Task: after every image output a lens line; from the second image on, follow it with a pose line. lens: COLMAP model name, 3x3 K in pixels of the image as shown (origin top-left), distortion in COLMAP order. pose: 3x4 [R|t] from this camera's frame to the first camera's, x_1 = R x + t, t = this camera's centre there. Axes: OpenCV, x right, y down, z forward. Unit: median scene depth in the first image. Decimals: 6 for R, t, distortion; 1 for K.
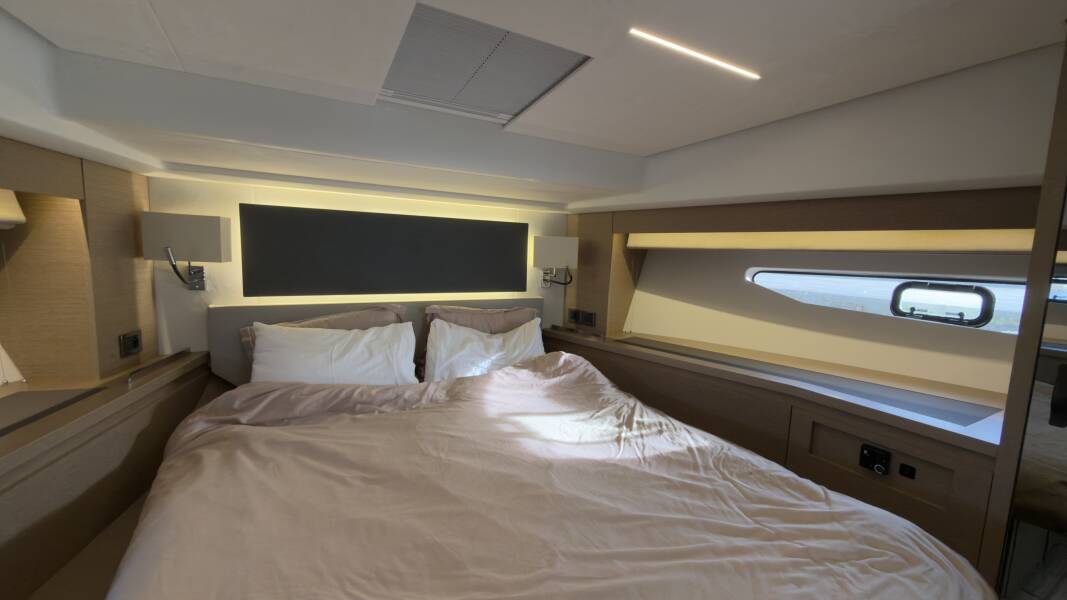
lens RADIAL K [[420.8, 0, 533.5], [0, 420.8, 300.0], [0, 0, 1]] dist [0.001043, -0.000069]
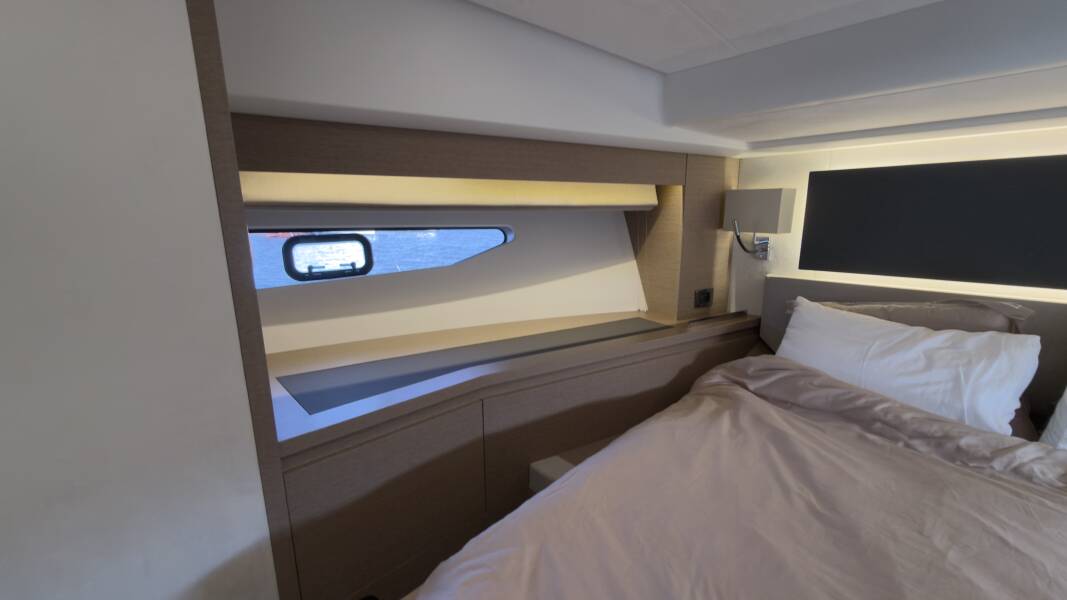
lens RADIAL K [[420.8, 0, 533.5], [0, 420.8, 300.0], [0, 0, 1]] dist [0.001043, -0.000069]
pose [[0.250214, 0.157550, -0.955286, 0.120232], [-0.094027, 0.985962, 0.137982, -0.016930], [0.963614, 0.055297, 0.261516, 0.181202]]
